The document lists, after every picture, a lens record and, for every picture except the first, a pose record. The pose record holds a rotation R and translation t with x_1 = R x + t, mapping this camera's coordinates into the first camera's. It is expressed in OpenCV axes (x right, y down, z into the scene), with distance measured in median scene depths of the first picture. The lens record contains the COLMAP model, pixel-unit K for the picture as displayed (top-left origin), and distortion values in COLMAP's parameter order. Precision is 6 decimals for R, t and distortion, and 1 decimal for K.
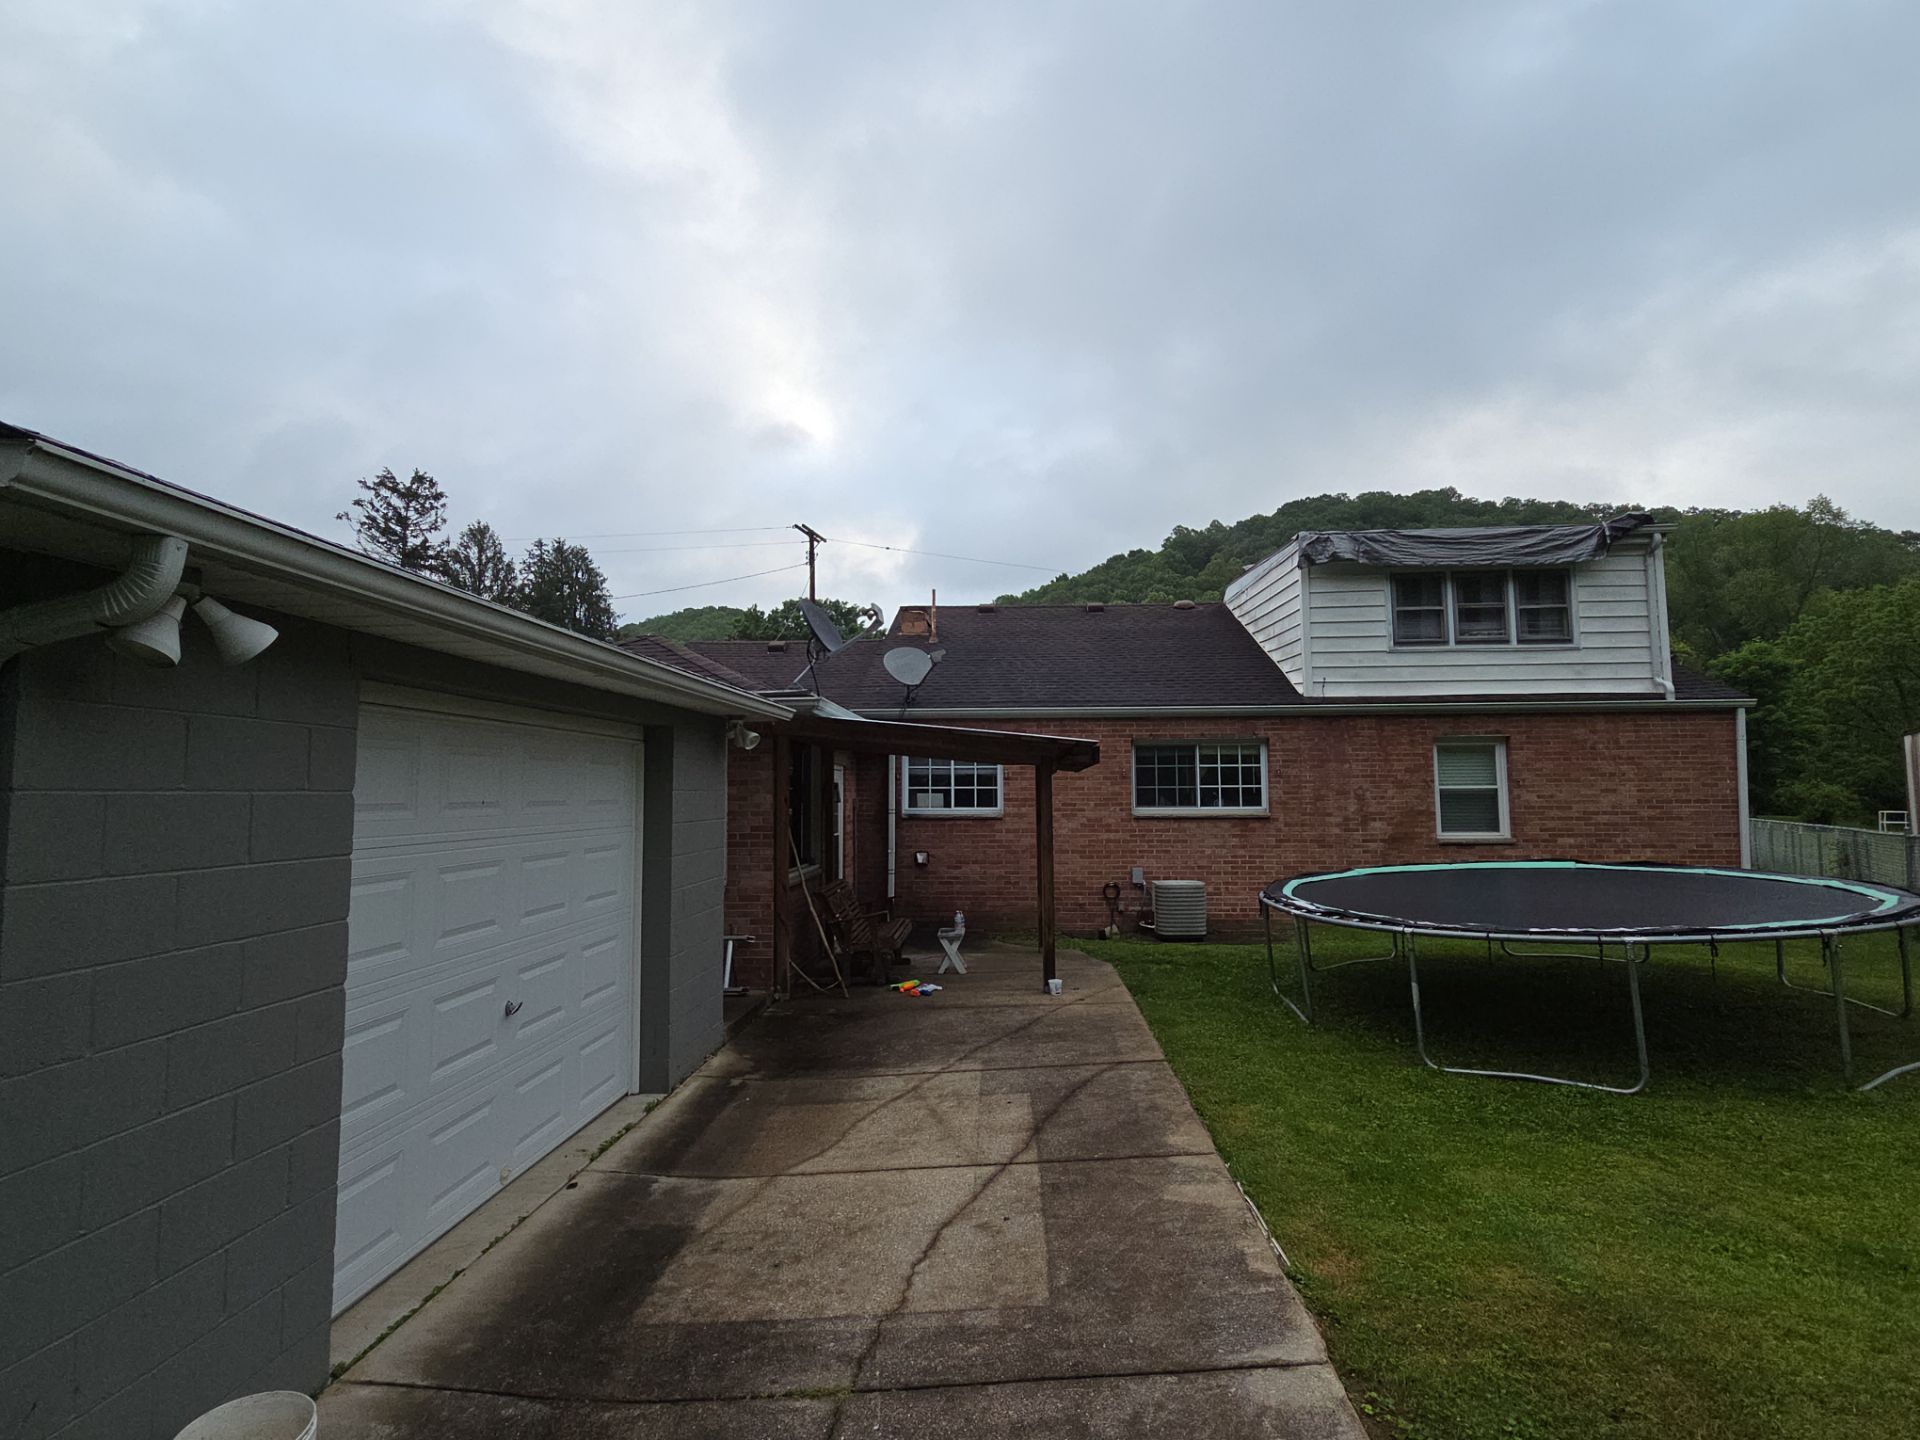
lens RADIAL K [[880.2, 0, 965.6], [0, 880.2, 721.3], [0, 0, 1]] dist [-0.003342, 0.000027]
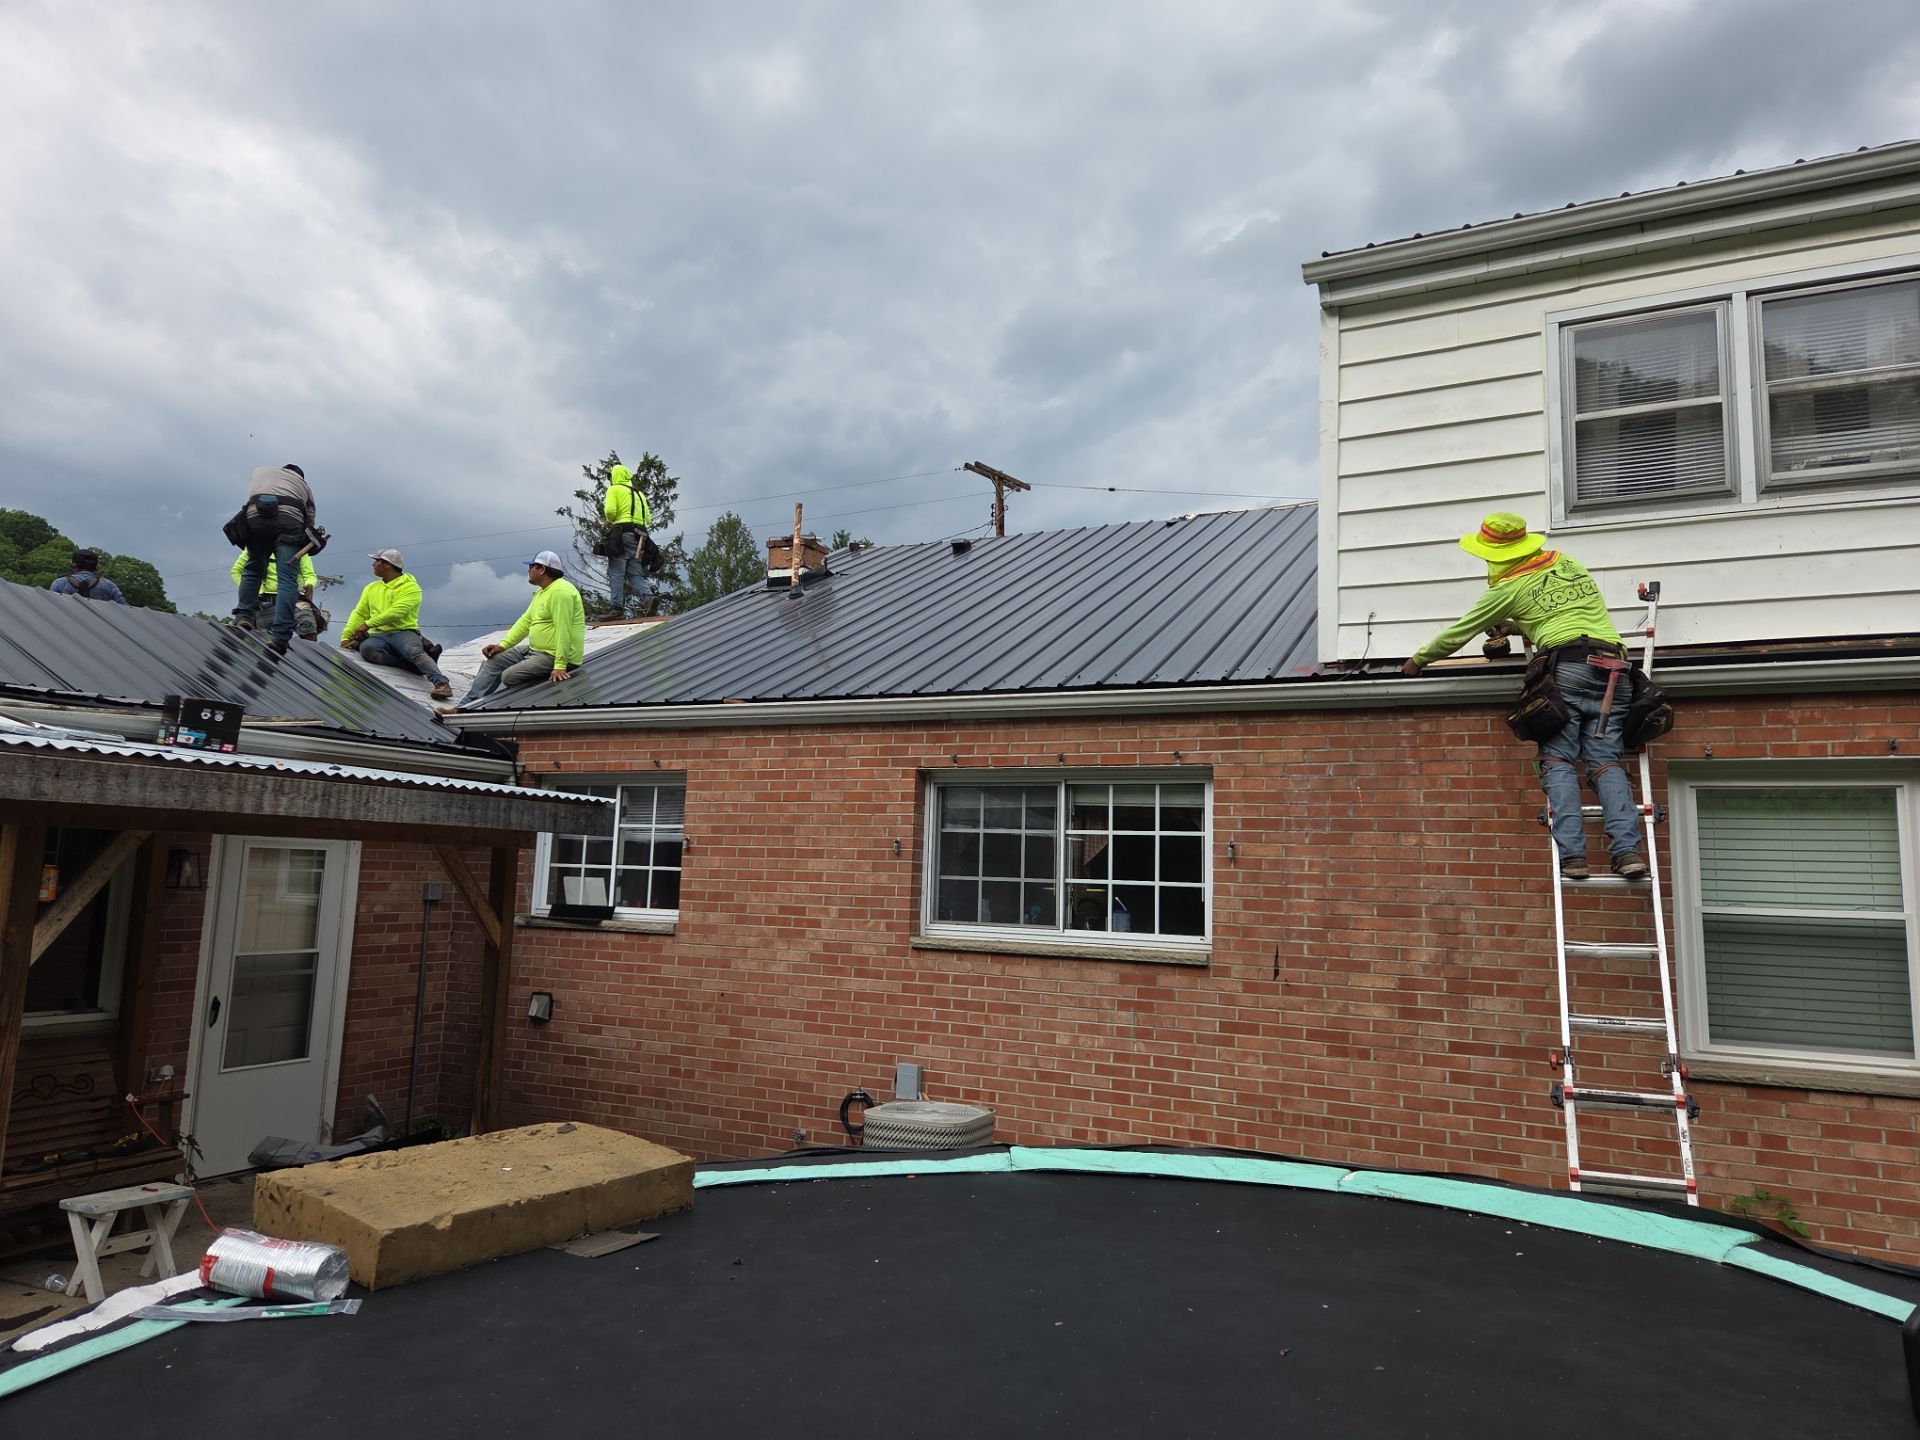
lens RADIAL K [[1261.9, 0, 939.4], [0, 1261.9, 726.0], [0, 0, 1]] dist [0.056199, -0.028907]
pose [[0.932398, -0.009874, -0.361299, 0.429763], [-0.003683, 0.999315, -0.036816, 0.022012], [0.361415, 0.035658, 0.931723, 0.407037]]
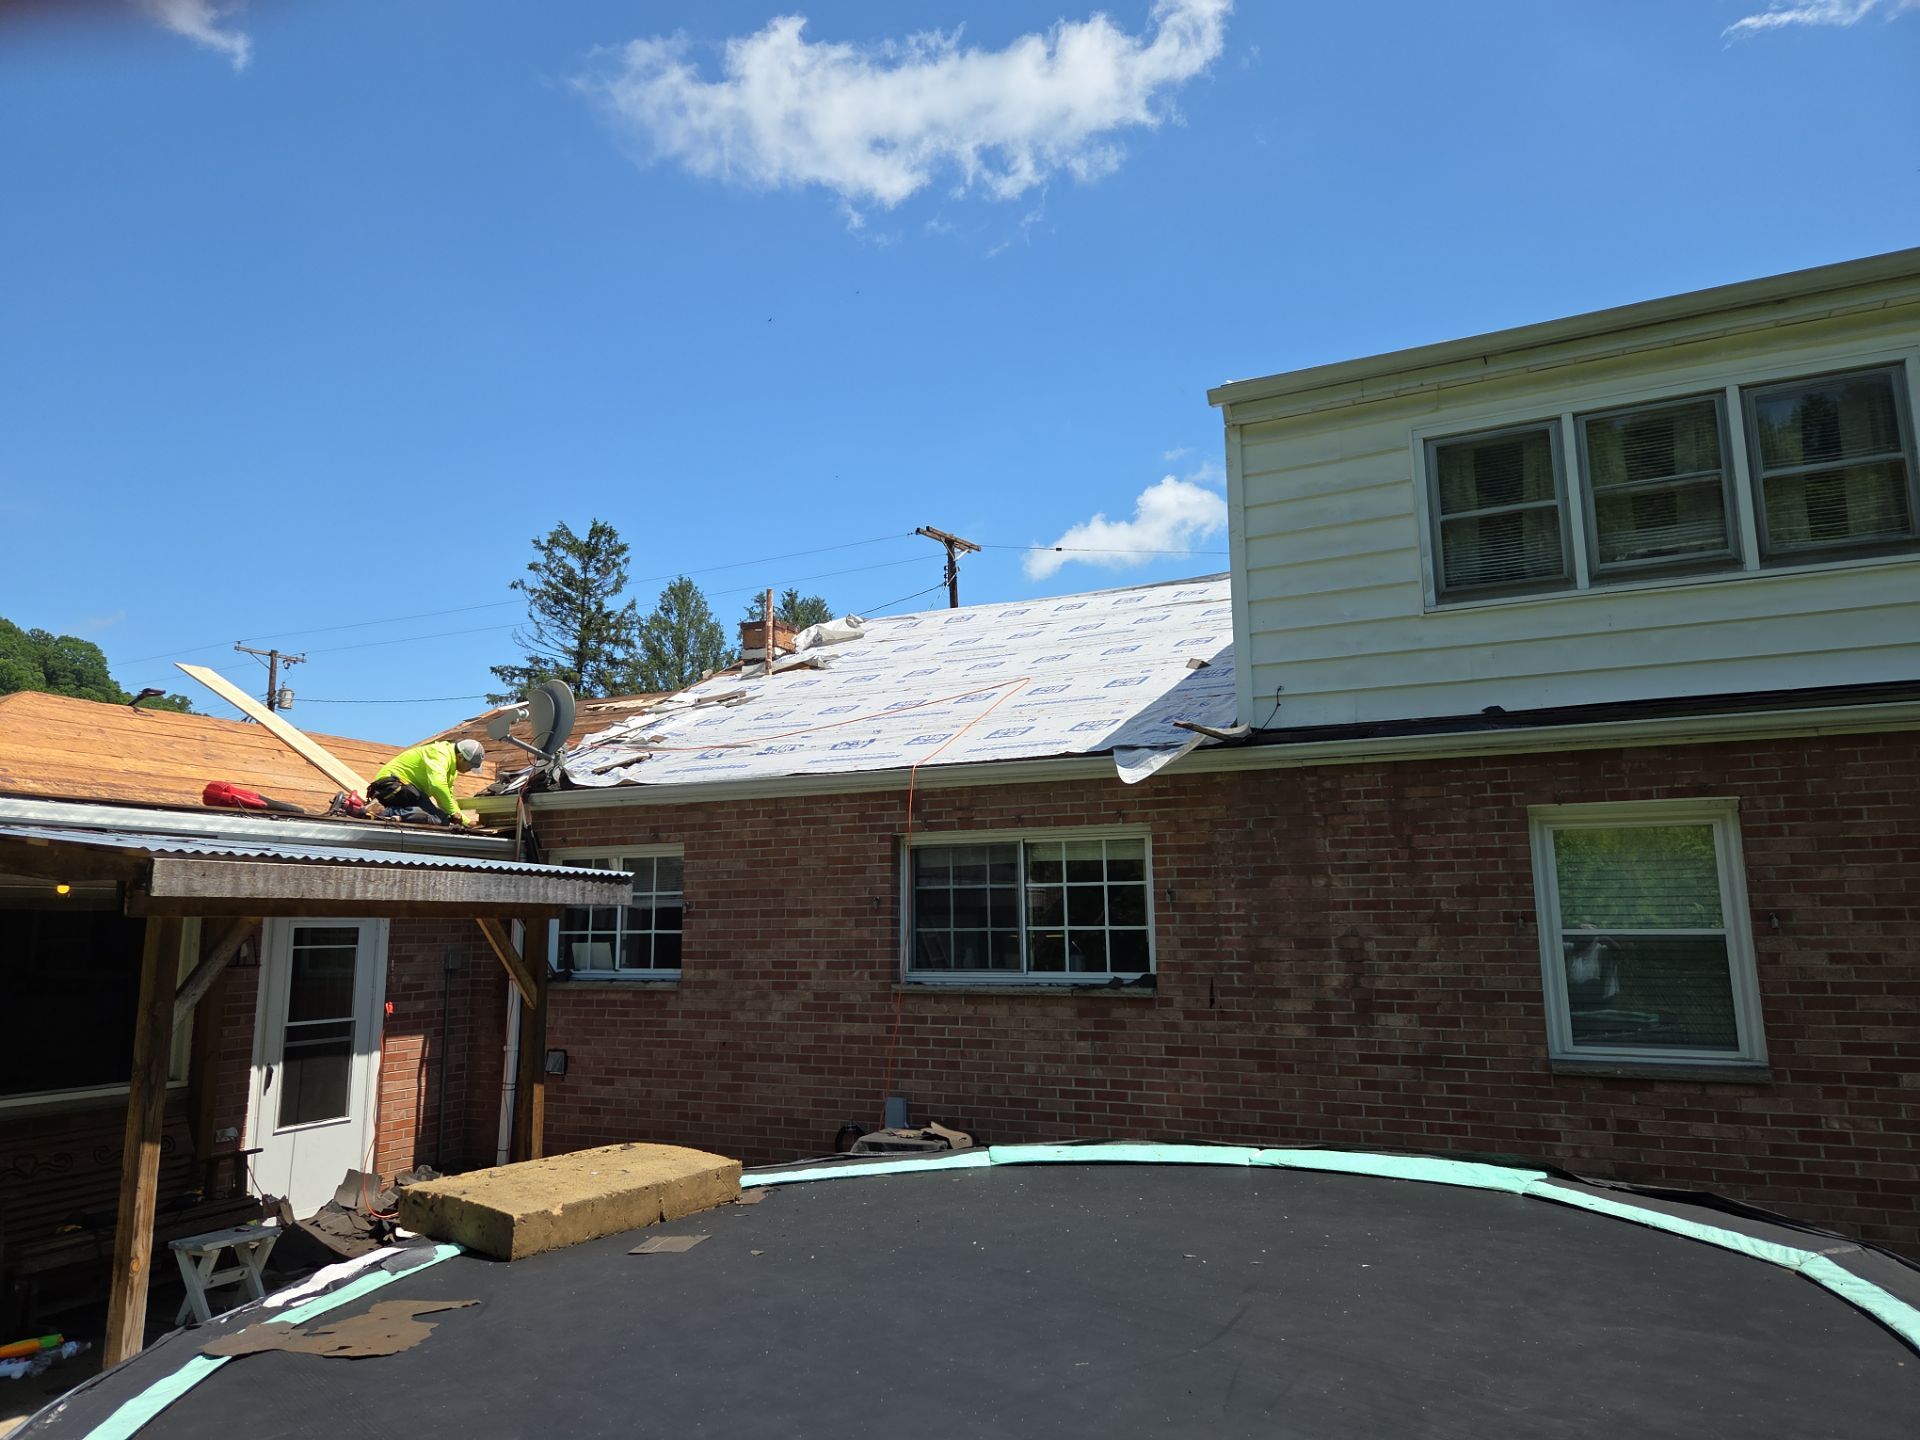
lens RADIAL K [[1261.9, 0, 924.5], [0, 1261.9, 731.1], [0, 0, 1]] dist [0.056199, -0.028907]
pose [[0.939100, -0.056687, -0.338936, 0.453766], [0.033575, 0.996717, -0.073675, 0.015260], [0.342000, 0.057809, 0.937920, 0.324259]]
